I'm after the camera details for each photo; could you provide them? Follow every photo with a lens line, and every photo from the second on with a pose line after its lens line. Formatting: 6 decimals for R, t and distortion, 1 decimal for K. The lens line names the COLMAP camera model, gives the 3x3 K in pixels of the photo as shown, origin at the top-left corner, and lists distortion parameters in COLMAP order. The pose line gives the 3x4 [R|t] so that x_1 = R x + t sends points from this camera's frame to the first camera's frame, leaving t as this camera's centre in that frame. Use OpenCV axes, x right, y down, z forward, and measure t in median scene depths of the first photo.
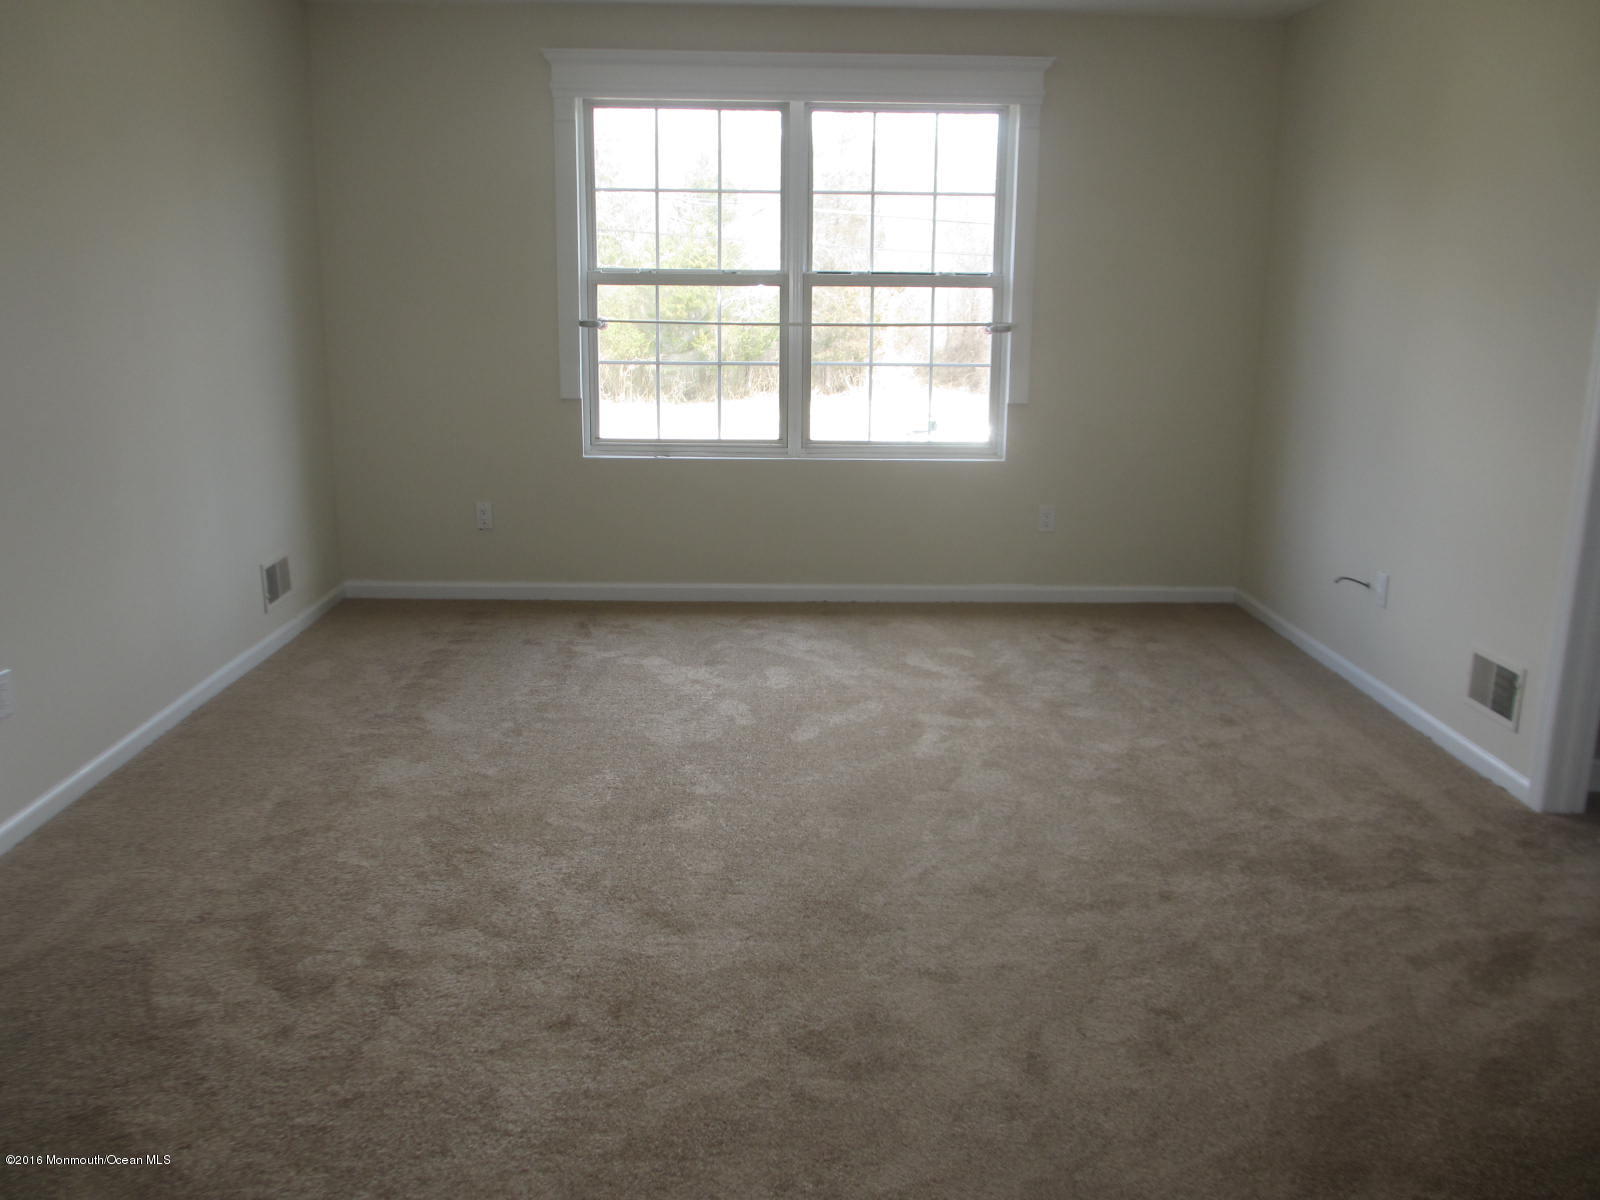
lens RADIAL K [[1341.6, 0, 794.2], [0, 1341.6, 601.2], [0, 0, 1]] dist [-0.064538, 0.035280]
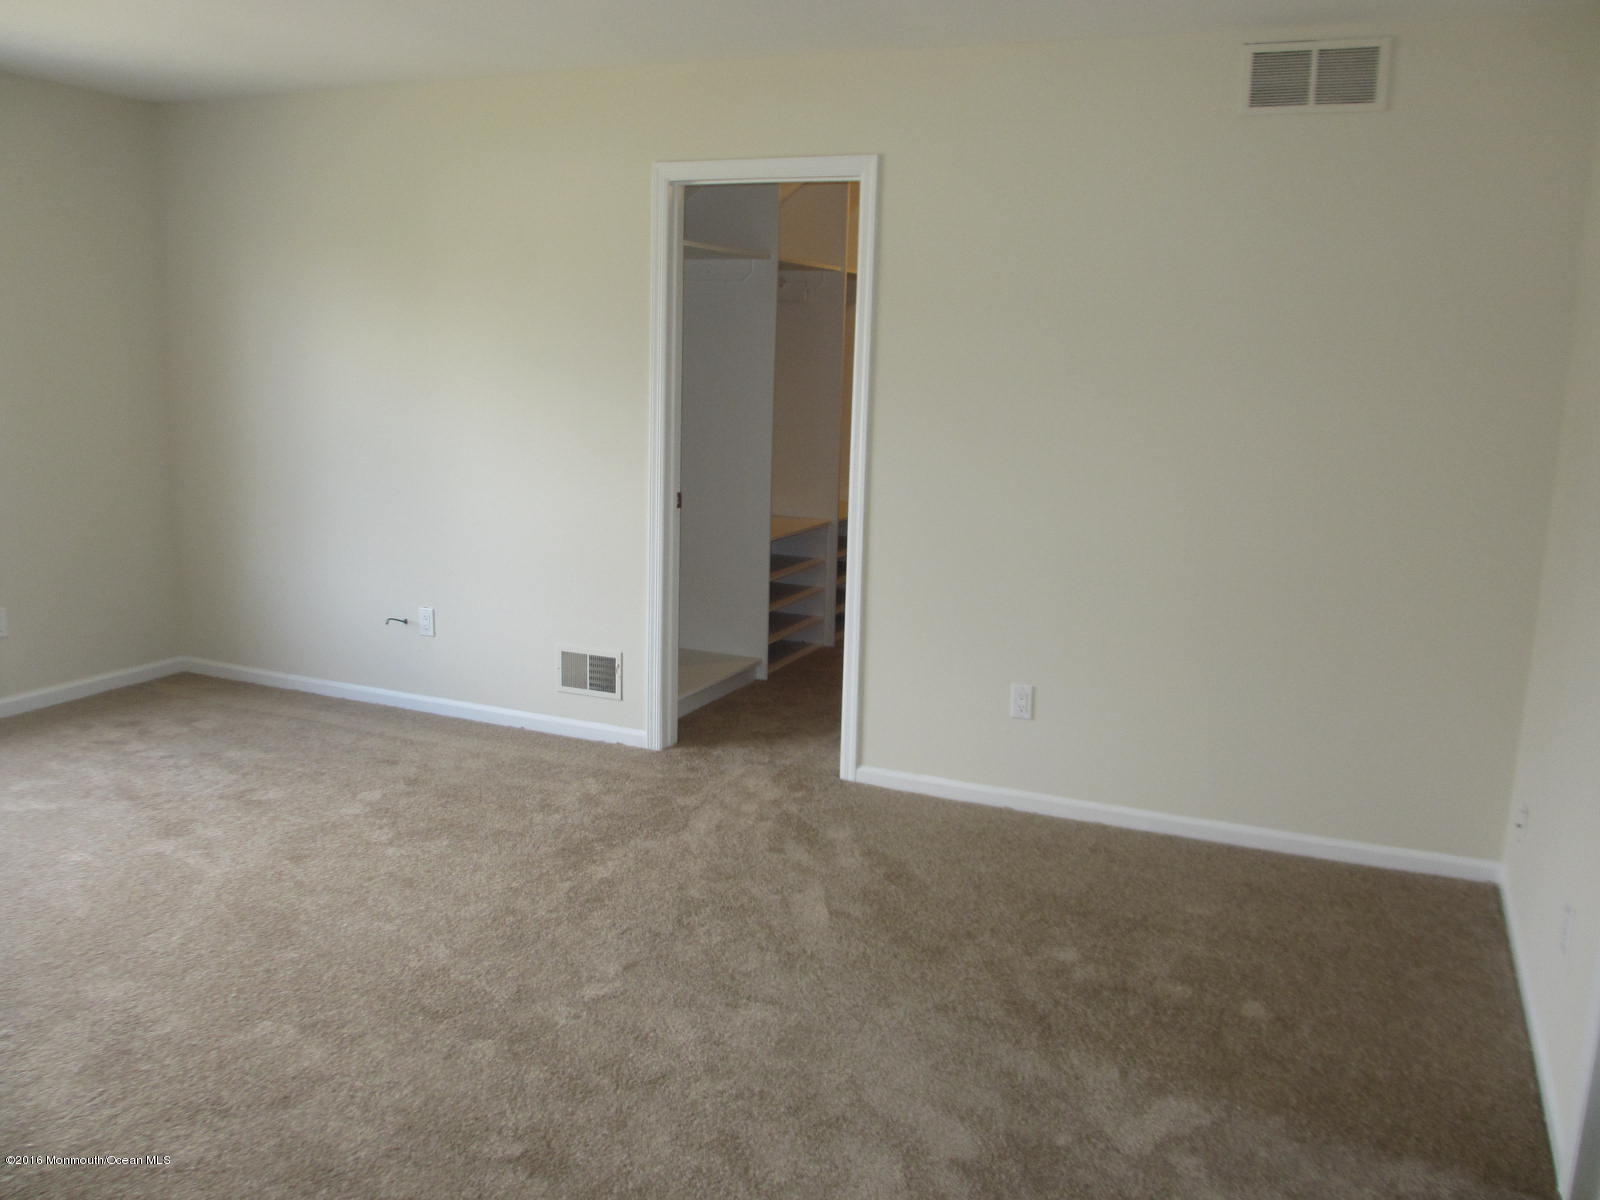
lens RADIAL K [[1341.6, 0, 794.1], [0, 1341.6, 600.6], [0, 0, 1]] dist [-0.064538, 0.035280]
pose [[0.405275, -0.162530, 0.899631, -0.613254], [0.183100, 0.978561, 0.094305, -0.099742], [-0.895671, 0.126503, 0.426346, 0.248236]]
